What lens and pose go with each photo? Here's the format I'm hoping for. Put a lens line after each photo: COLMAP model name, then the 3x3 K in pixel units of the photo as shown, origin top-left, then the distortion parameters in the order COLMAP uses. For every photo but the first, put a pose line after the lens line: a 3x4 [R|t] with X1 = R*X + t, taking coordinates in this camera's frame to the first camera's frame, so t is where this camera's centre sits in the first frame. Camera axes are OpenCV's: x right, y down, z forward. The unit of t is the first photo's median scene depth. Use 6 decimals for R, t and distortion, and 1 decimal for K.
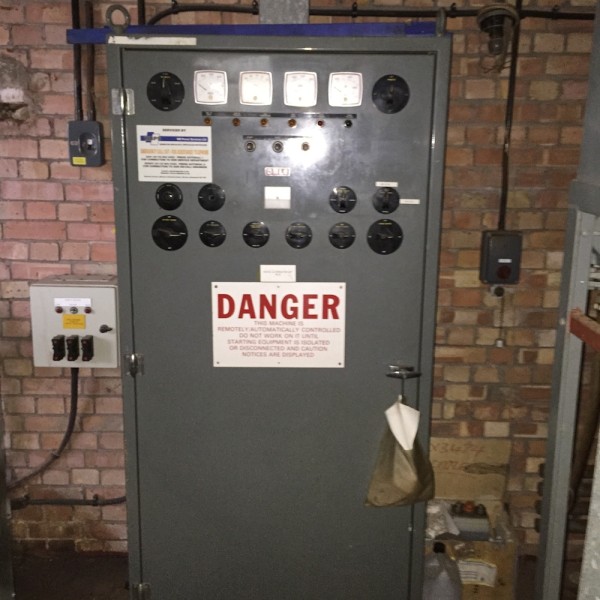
lens RADIAL K [[721.7, 0, 296.4], [0, 721.7, 297.6], [0, 0, 1]] dist [0.065386, 0.000000]
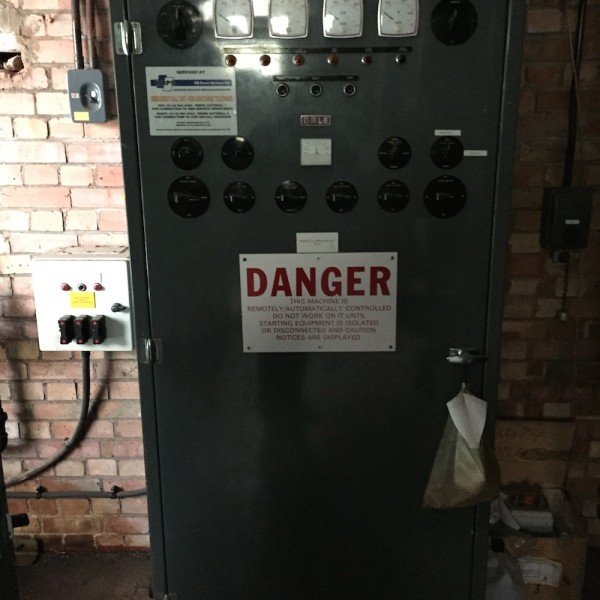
lens RADIAL K [[721.7, 0, 304.2], [0, 721.7, 301.5], [0, 0, 1]] dist [0.065386, 0.000000]
pose [[0.999792, -0.017675, -0.010195, -0.025802], [0.018206, 0.998337, 0.054688, -0.008593], [0.009211, -0.054862, 0.998451, 0.114937]]
